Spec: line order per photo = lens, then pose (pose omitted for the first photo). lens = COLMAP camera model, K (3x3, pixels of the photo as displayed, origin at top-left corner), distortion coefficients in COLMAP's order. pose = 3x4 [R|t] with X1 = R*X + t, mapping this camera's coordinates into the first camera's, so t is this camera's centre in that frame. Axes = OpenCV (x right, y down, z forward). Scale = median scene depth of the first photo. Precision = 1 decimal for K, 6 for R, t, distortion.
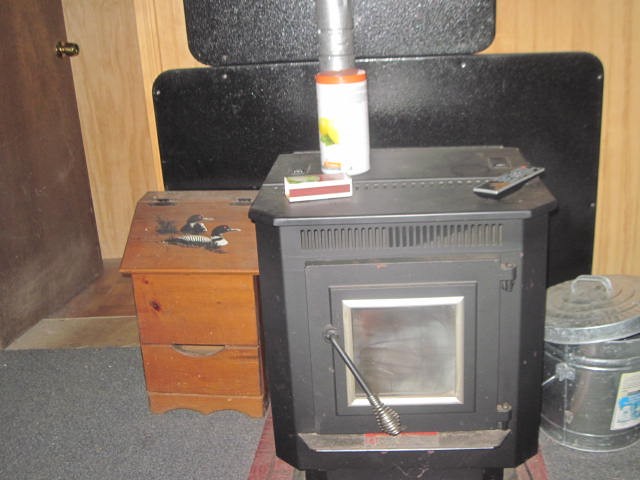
lens RADIAL K [[816.3, 0, 320.0], [0, 816.3, 240.0], [0, 0, 1]] dist [-0.127724, 0.019006]
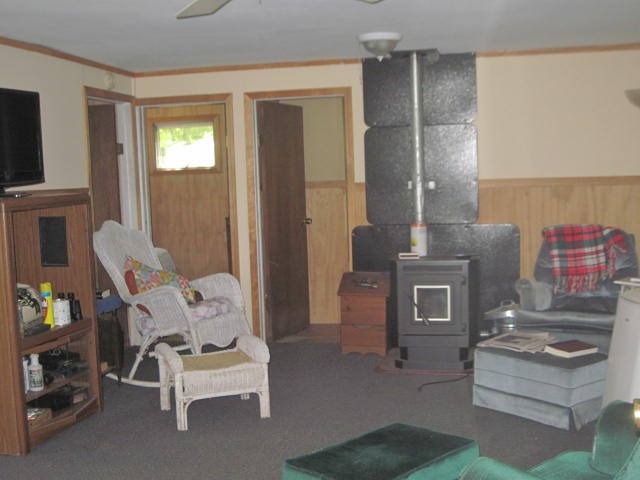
lens RADIAL K [[816.3, 0, 320.0], [0, 816.3, 240.0], [0, 0, 1]] dist [-0.127724, 0.019006]
pose [[0.988304, 0.043099, -0.146277, 0.100098], [-0.079837, 0.963500, -0.255526, 0.622479], [0.129925, 0.264215, 0.955672, -1.847458]]
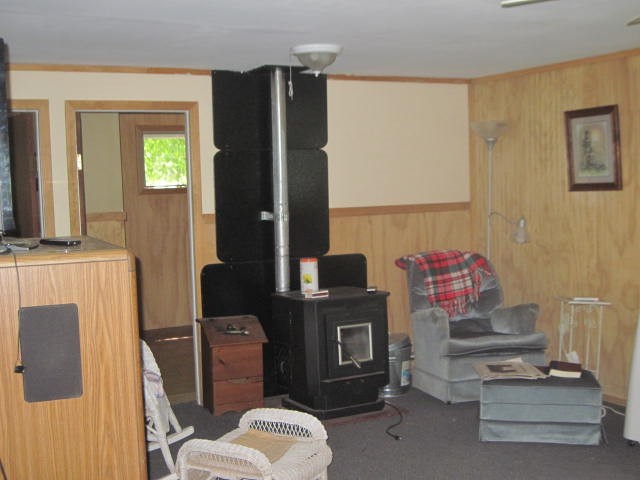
lens RADIAL K [[816.3, 0, 320.0], [0, 816.3, 240.0], [0, 0, 1]] dist [-0.127724, 0.019006]
pose [[0.855637, 0.000443, 0.517576, -1.280092], [0.155851, 0.953366, -0.258464, 0.431399], [-0.493554, 0.301816, 0.815666, -1.240868]]
